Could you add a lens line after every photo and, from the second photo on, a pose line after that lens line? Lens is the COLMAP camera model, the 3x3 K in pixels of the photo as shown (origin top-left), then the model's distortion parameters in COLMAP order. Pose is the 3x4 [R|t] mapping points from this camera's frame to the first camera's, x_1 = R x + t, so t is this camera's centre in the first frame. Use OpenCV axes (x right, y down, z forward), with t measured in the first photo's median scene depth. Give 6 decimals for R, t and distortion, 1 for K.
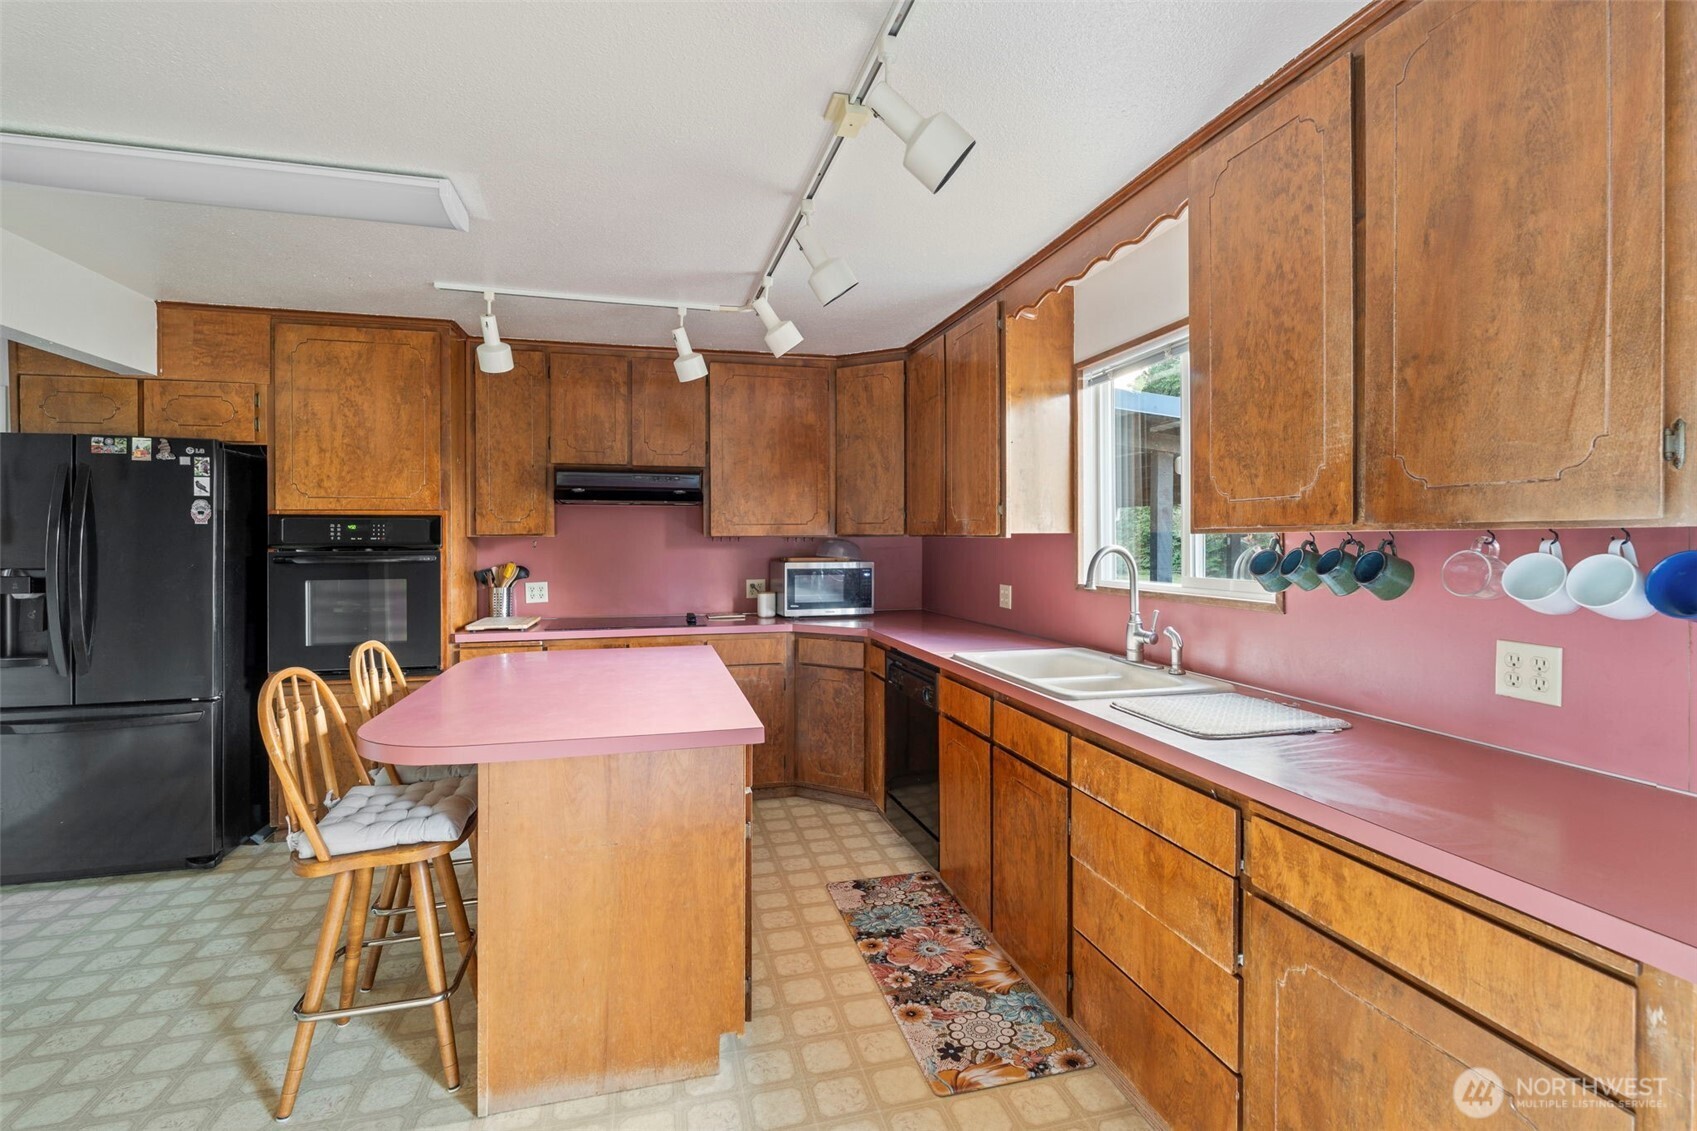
lens RADIAL K [[772.4, 0, 850.9], [0, 772.4, 540.6], [0, 0, 1]] dist [0.000100, -0.000632]
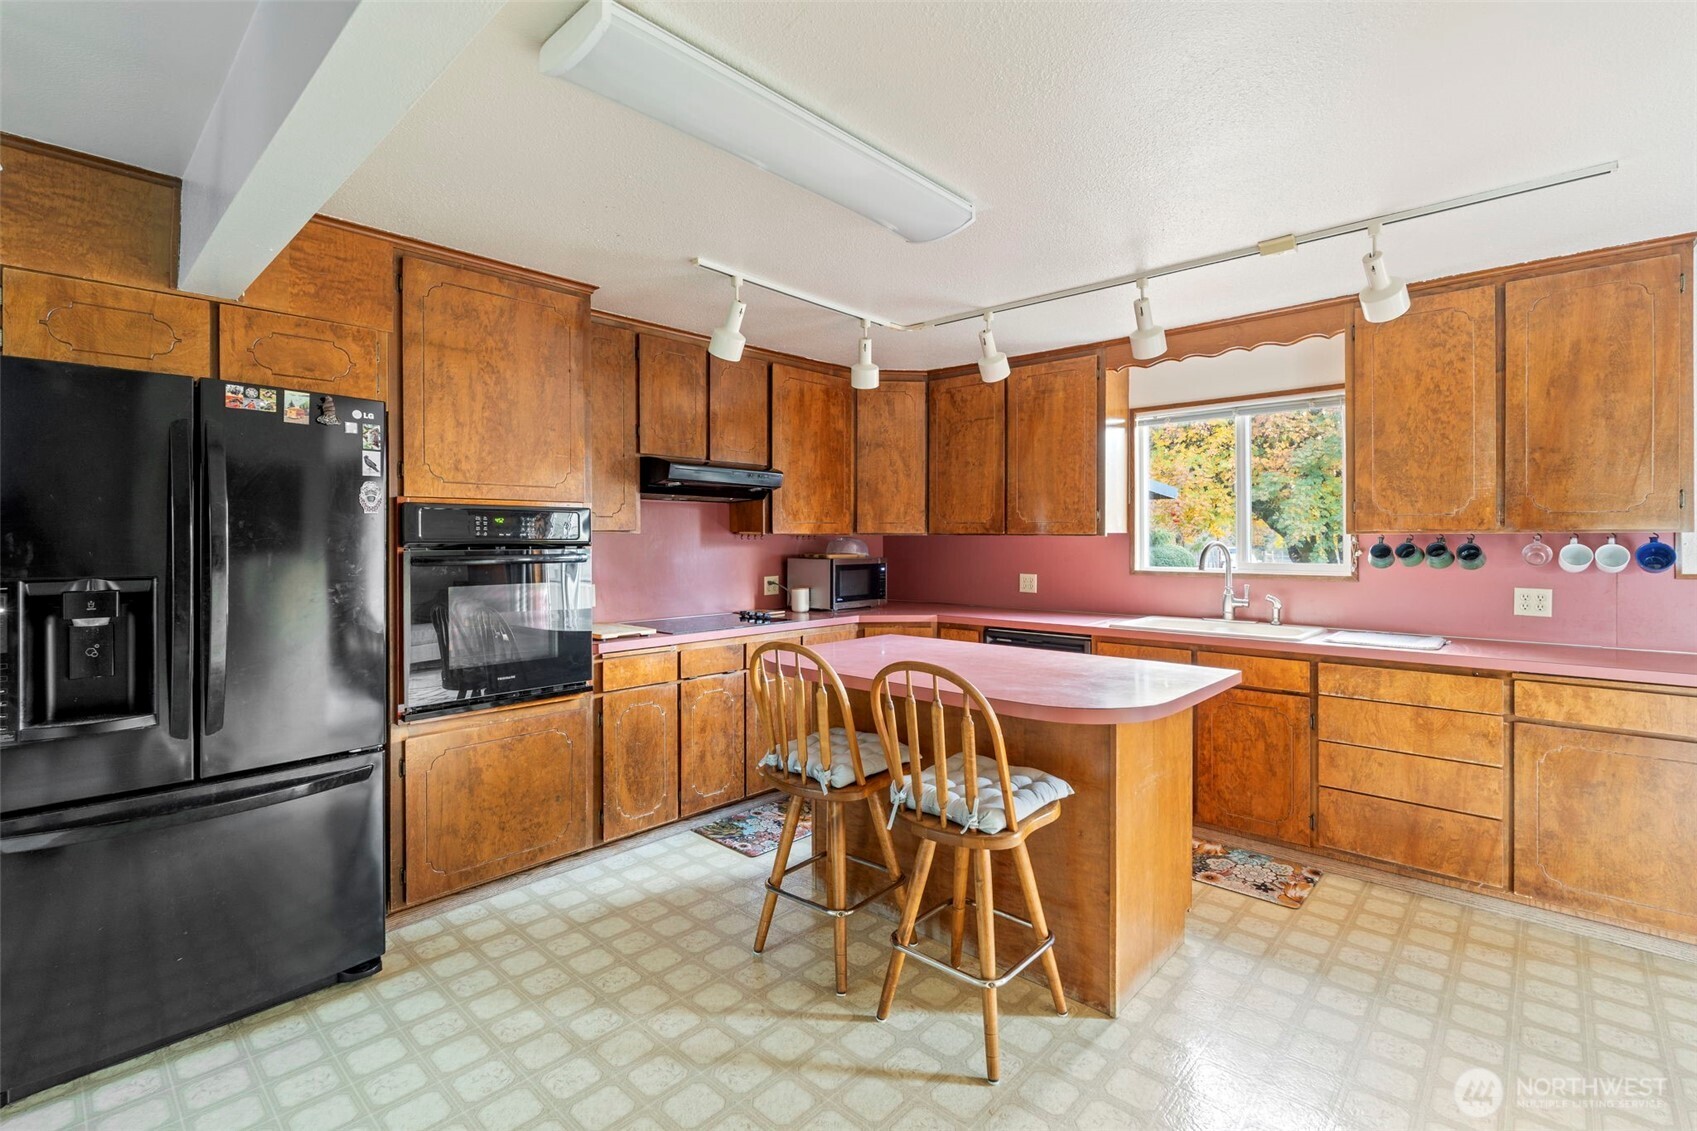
lens RADIAL K [[768.8, 0, 857.2], [0, 768.8, 534.1], [0, 0, 1]] dist [-0.002357, -0.000566]
pose [[0.842500, 0.005227, 0.538671, -1.102313], [-0.001050, 0.999967, -0.008061, 0.004520], [-0.538696, 0.006225, 0.842478, 0.157121]]
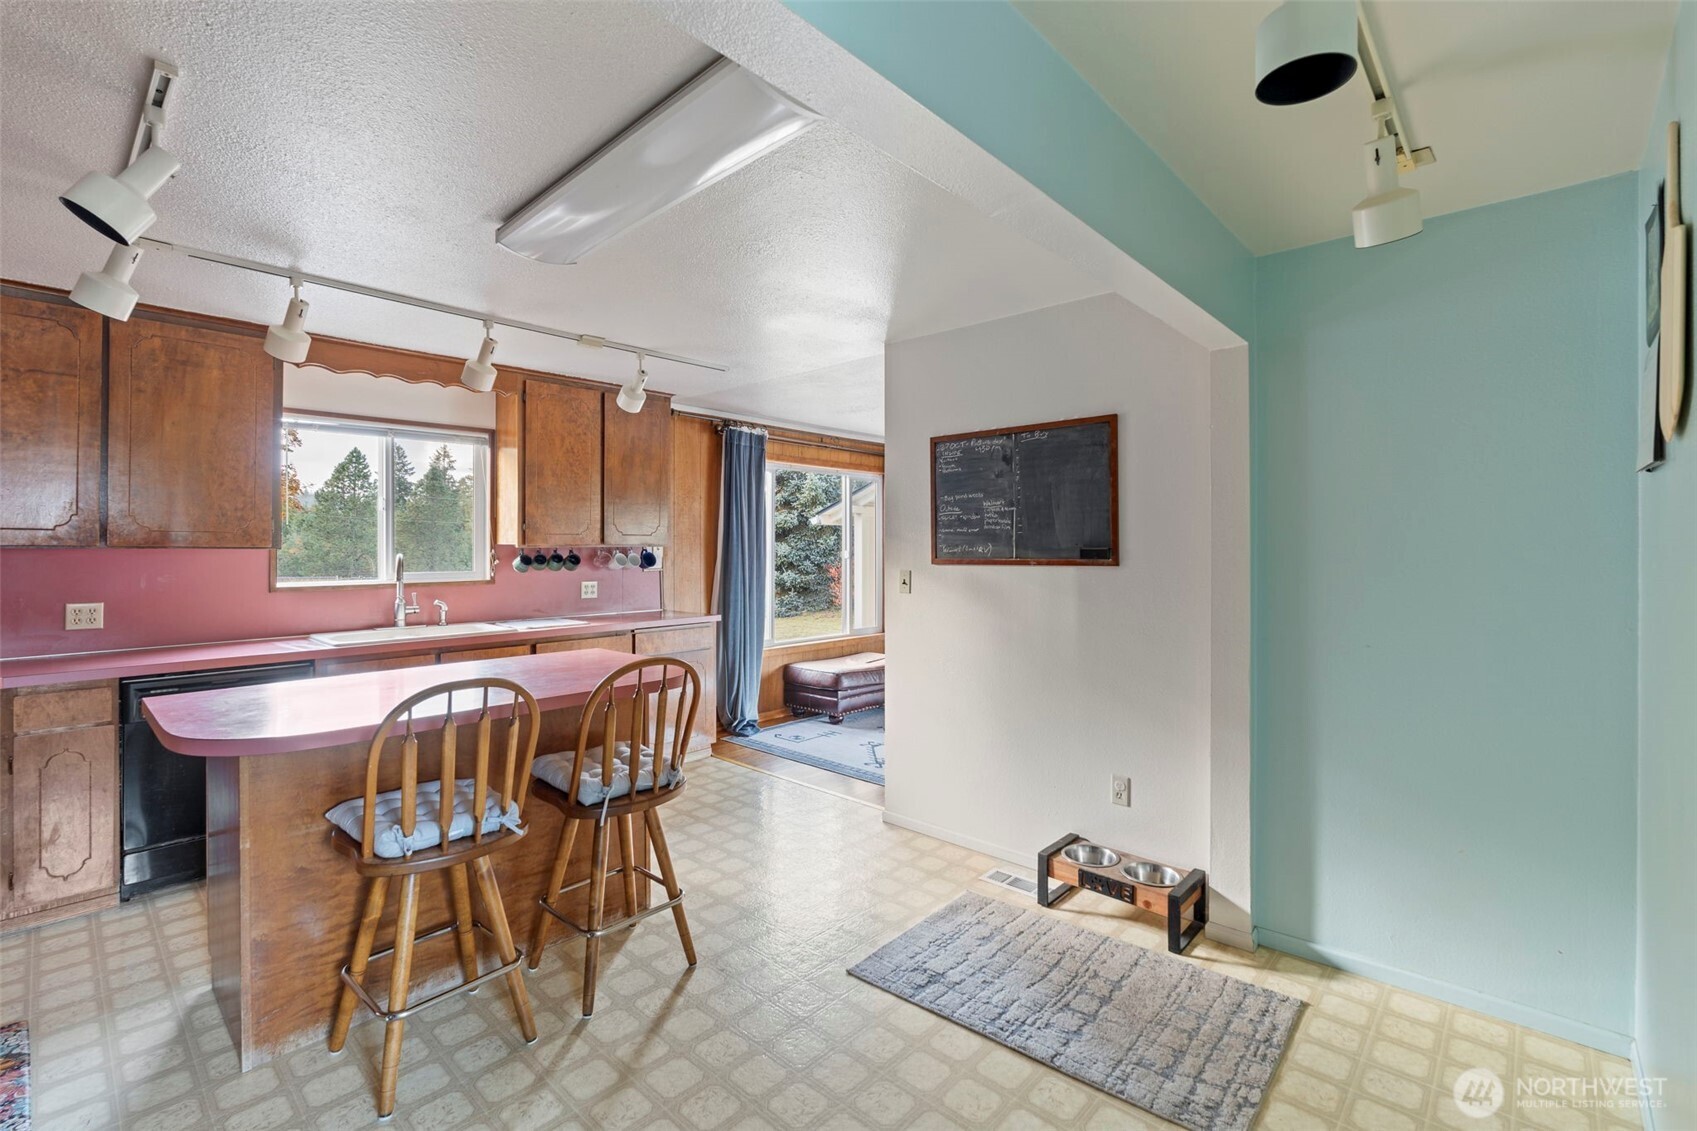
lens RADIAL K [[745.4, 0, 838.8], [0, 745.4, 547.7], [0, 0, 1]] dist [-0.000998, -0.000099]
pose [[-0.521213, 0.004569, 0.853414, -1.522526], [0.005864, 0.999981, -0.001772, 0.000700], [-0.853406, 0.004081, -0.521230, 1.109620]]
